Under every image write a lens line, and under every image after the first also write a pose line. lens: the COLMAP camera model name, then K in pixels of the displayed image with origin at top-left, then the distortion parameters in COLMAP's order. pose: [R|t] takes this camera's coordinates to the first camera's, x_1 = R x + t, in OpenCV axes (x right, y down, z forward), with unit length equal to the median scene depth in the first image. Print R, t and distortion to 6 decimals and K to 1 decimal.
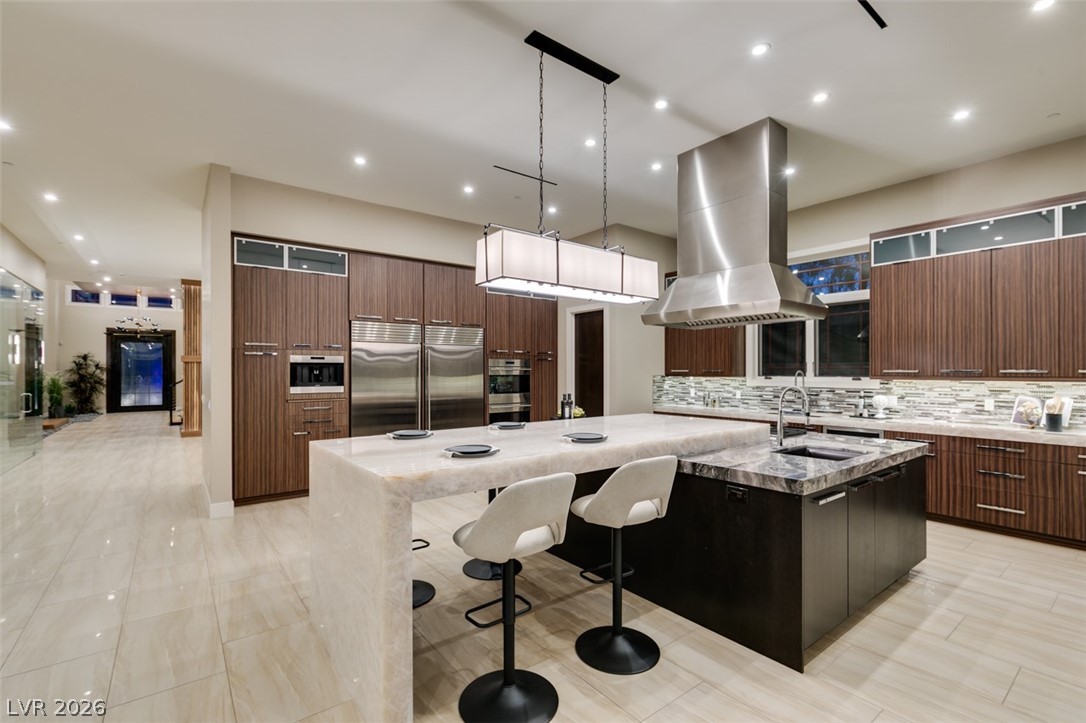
lens RADIAL K [[482.5, 0, 544.9], [0, 482.5, 369.7], [0, 0, 1]] dist [-0.000431, -0.000613]
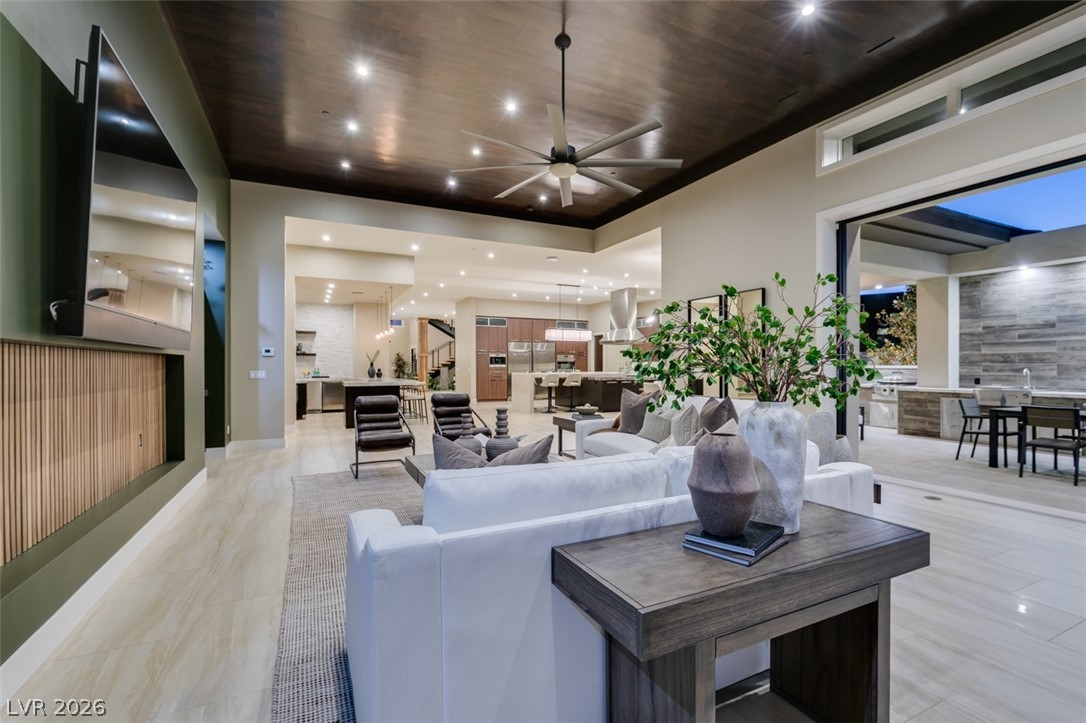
lens RADIAL K [[482.5, 0, 541.2], [0, 482.5, 365.0], [0, 0, 1]] dist [-0.000431, -0.000613]
pose [[0.978194, -0.000323, -0.207695, 0.333923], [0.000662, 0.999999, 0.001563, 0.026263], [0.207694, -0.001667, 0.978192, -1.519630]]
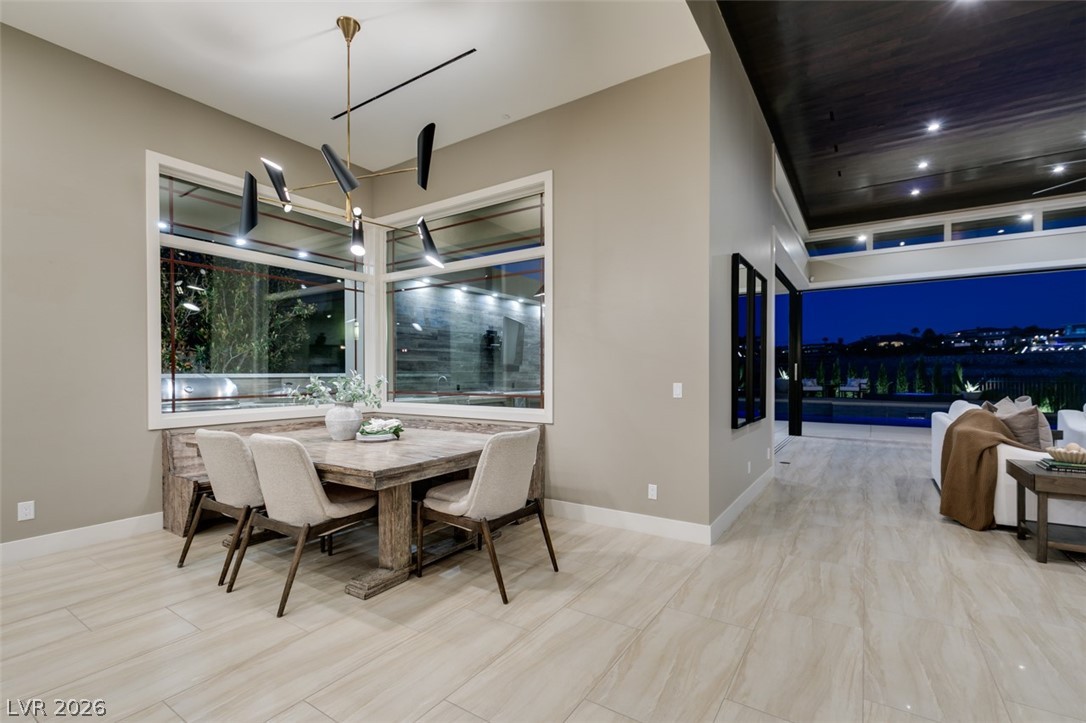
lens RADIAL K [[490.7, 0, 541.6], [0, 490.7, 377.2], [0, 0, 1]] dist [0.002551, -0.001090]
pose [[-0.320991, -0.005750, 0.947065, -0.054904], [-0.001162, 0.999983, 0.005678, 0.032256], [-0.947082, 0.000722, -0.320992, 0.016362]]
